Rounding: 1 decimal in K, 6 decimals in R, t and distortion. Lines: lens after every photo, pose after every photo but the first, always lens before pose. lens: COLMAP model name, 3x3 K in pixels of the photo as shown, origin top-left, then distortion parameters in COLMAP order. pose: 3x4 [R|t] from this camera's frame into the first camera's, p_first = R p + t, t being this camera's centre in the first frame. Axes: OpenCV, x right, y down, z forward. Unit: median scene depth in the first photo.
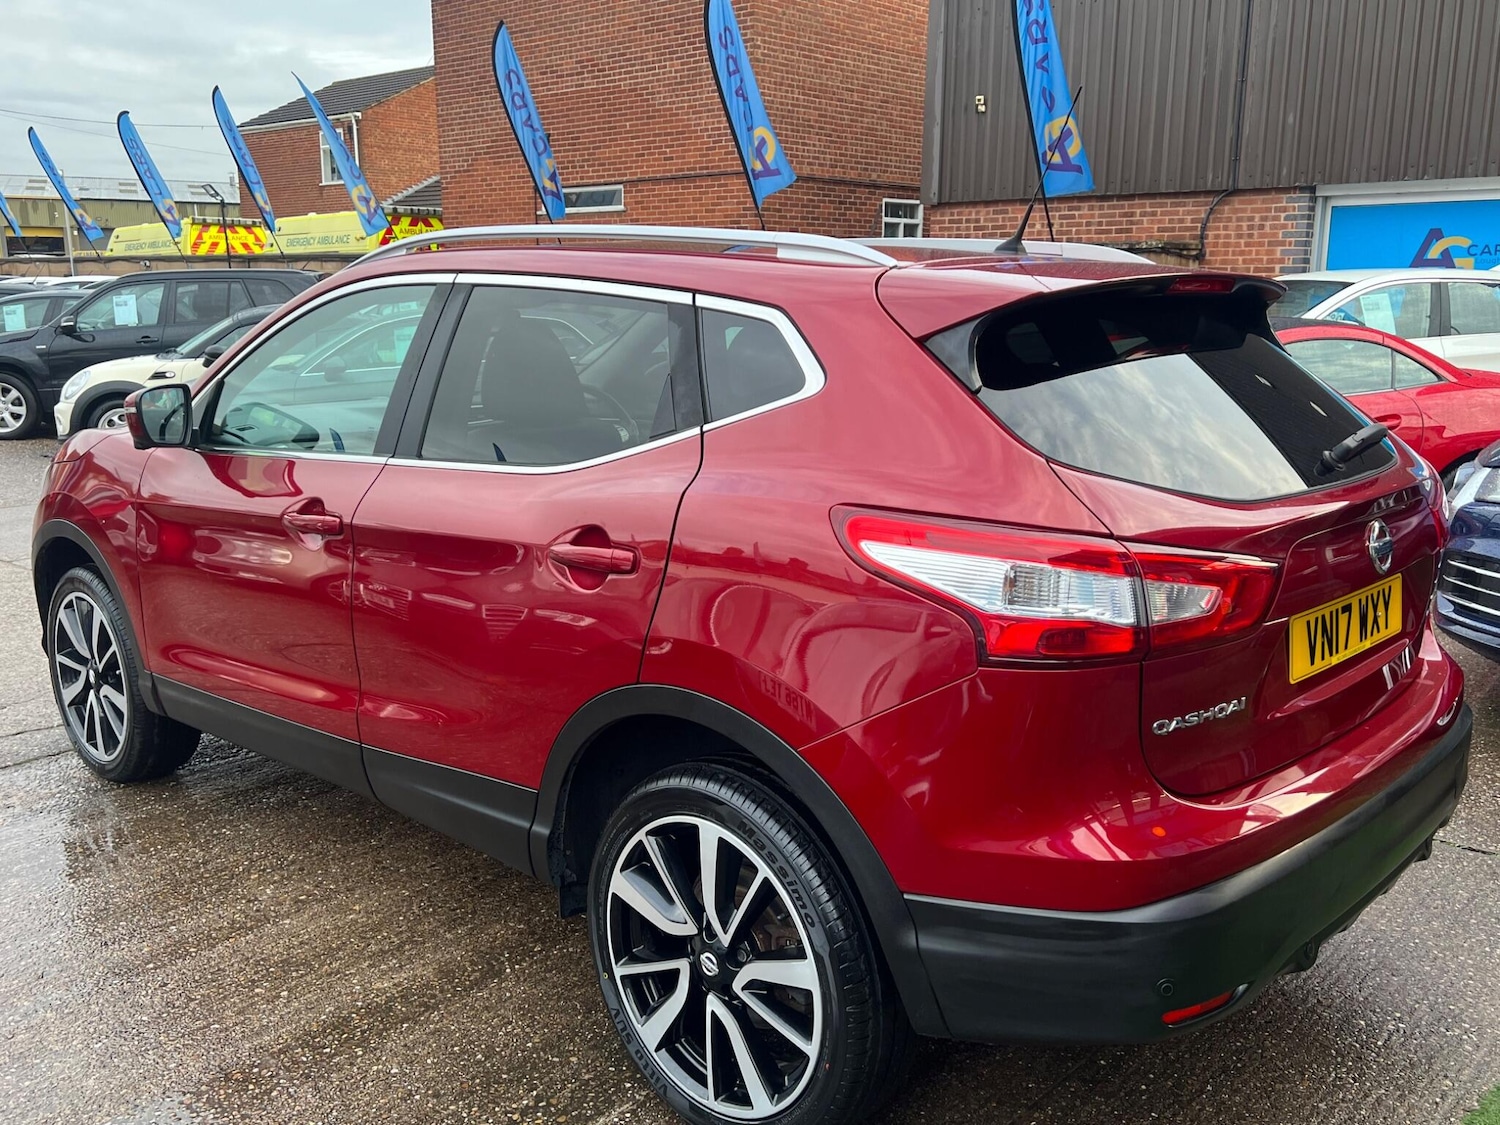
lens RADIAL K [[1236.3, 0, 745.6], [0, 1236.3, 563.5], [0, 0, 1]] dist [0.044684, -0.034001]
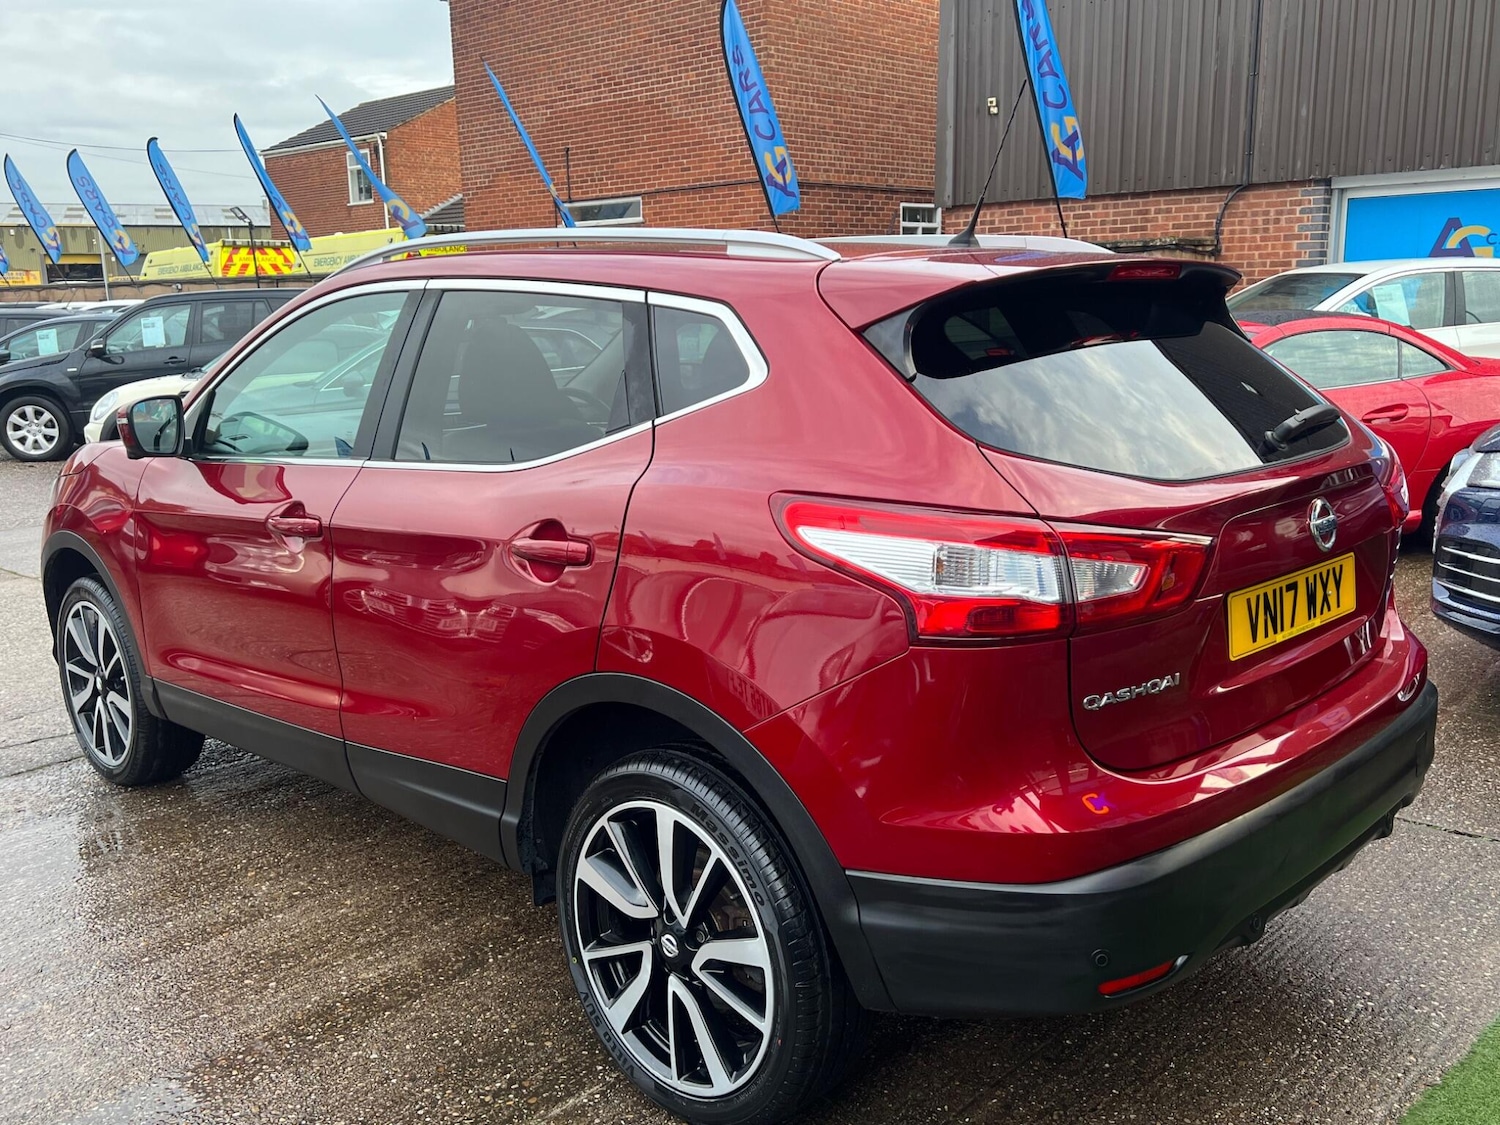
lens RADIAL K [[1236.3, 0, 746.3], [0, 1236.3, 565.0], [0, 0, 1]] dist [0.044684, -0.034001]
pose [[0.999481, -0.018371, -0.026446, 0.050866], [0.018207, 0.999813, -0.006453, 0.012883], [0.026559, 0.005968, 0.999629, -0.016787]]
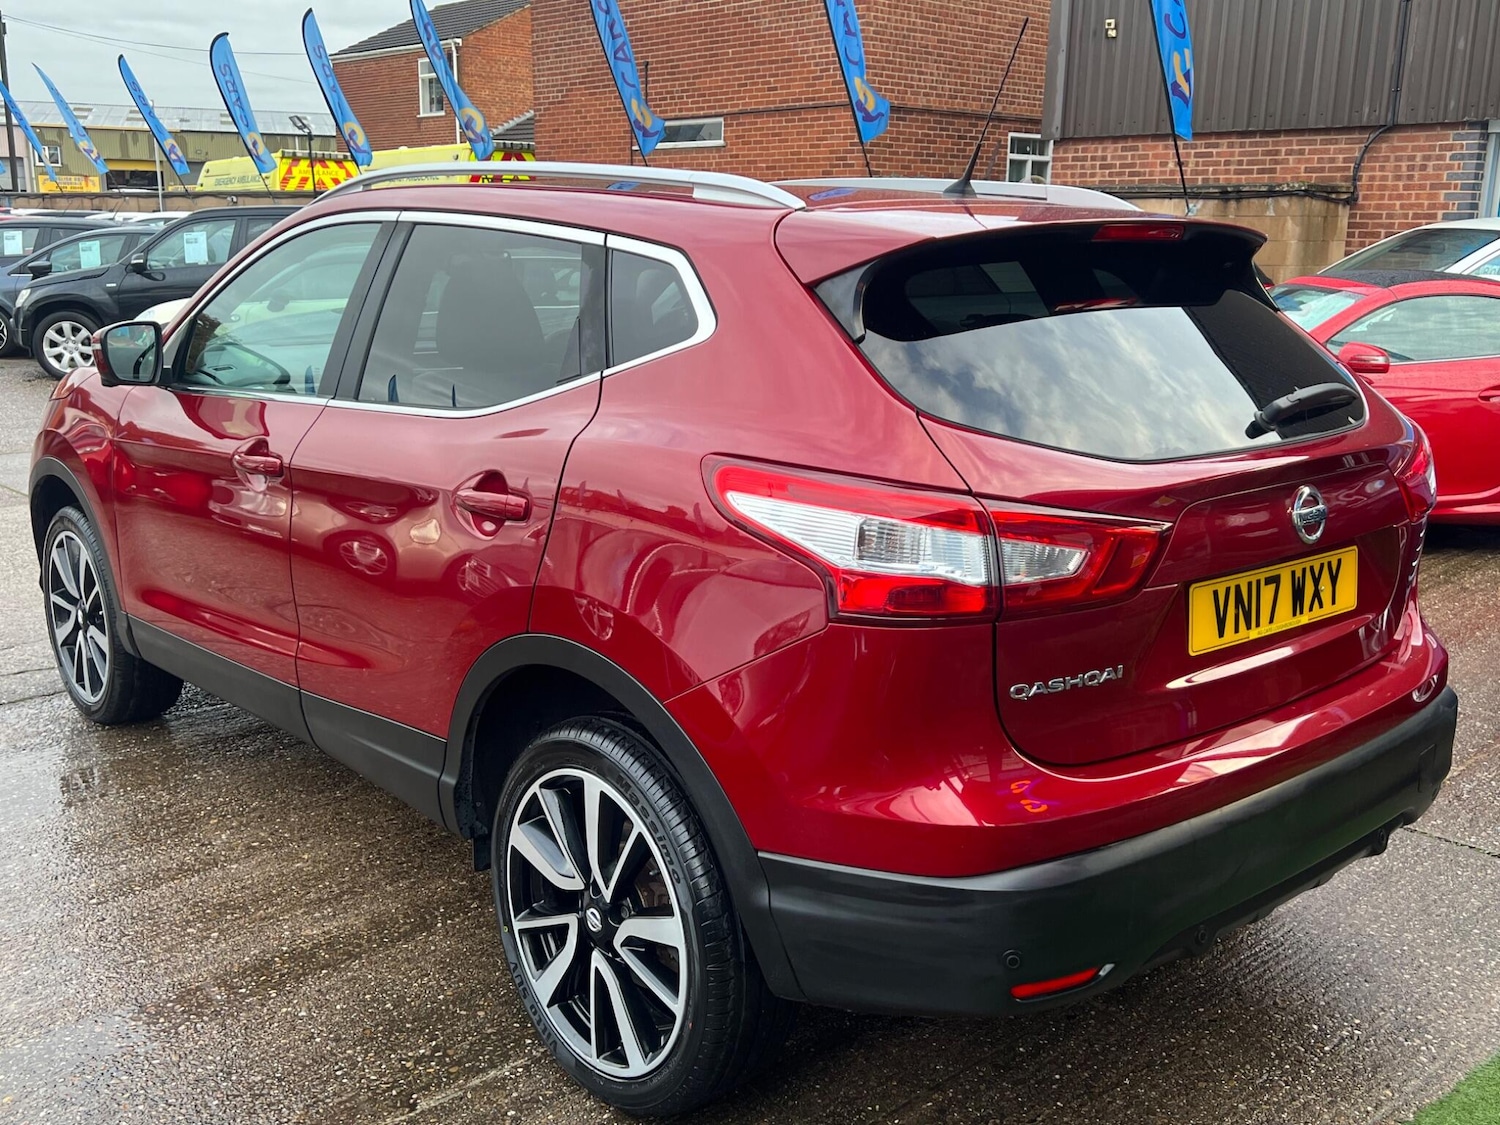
lens RADIAL K [[1346.6, 0, 752.6], [0, 1346.6, 558.6], [0, 0, 1]] dist [0.052707, -0.049818]
pose [[0.995729, 0.031772, -0.086681, 0.137101], [-0.030108, 0.999338, 0.020443, 0.008407], [0.087273, -0.017746, 0.996026, -0.038664]]
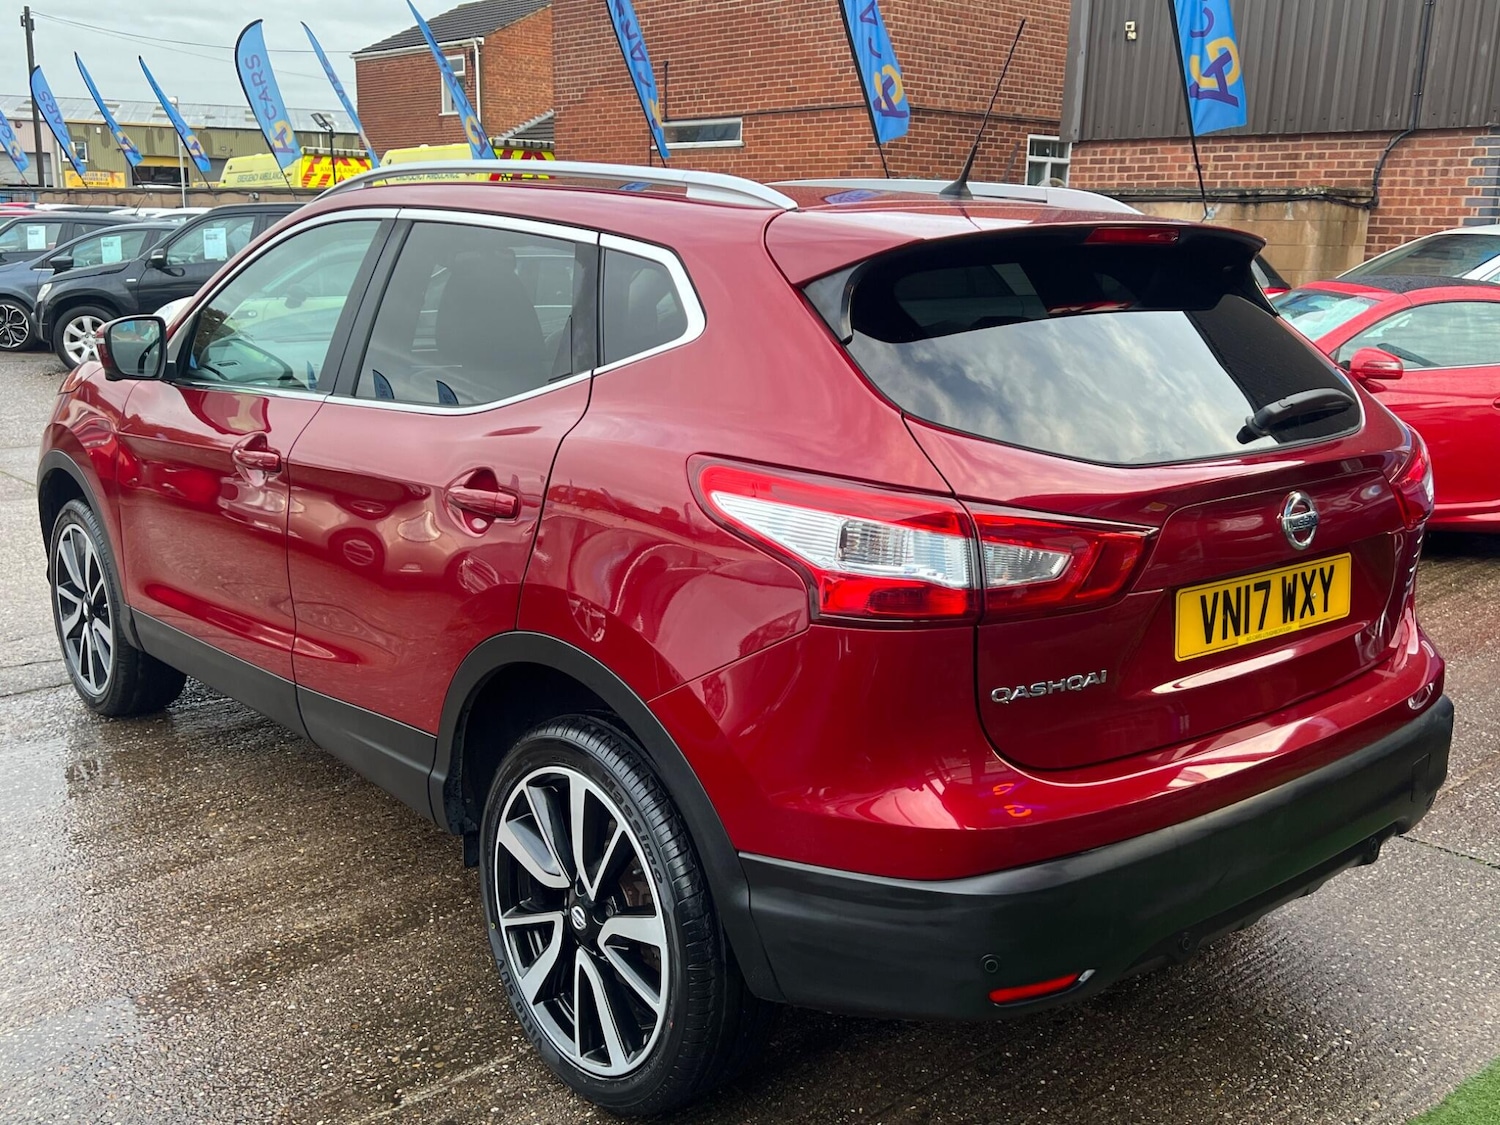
lens RADIAL K [[1346.6, 0, 750.9], [0, 1346.6, 559.3], [0, 0, 1]] dist [0.052707, -0.049818]
pose [[0.993998, 0.042828, -0.100668, 0.154317], [-0.040900, 0.998940, 0.021140, 0.007890], [0.101466, -0.016896, 0.994695, -0.036450]]
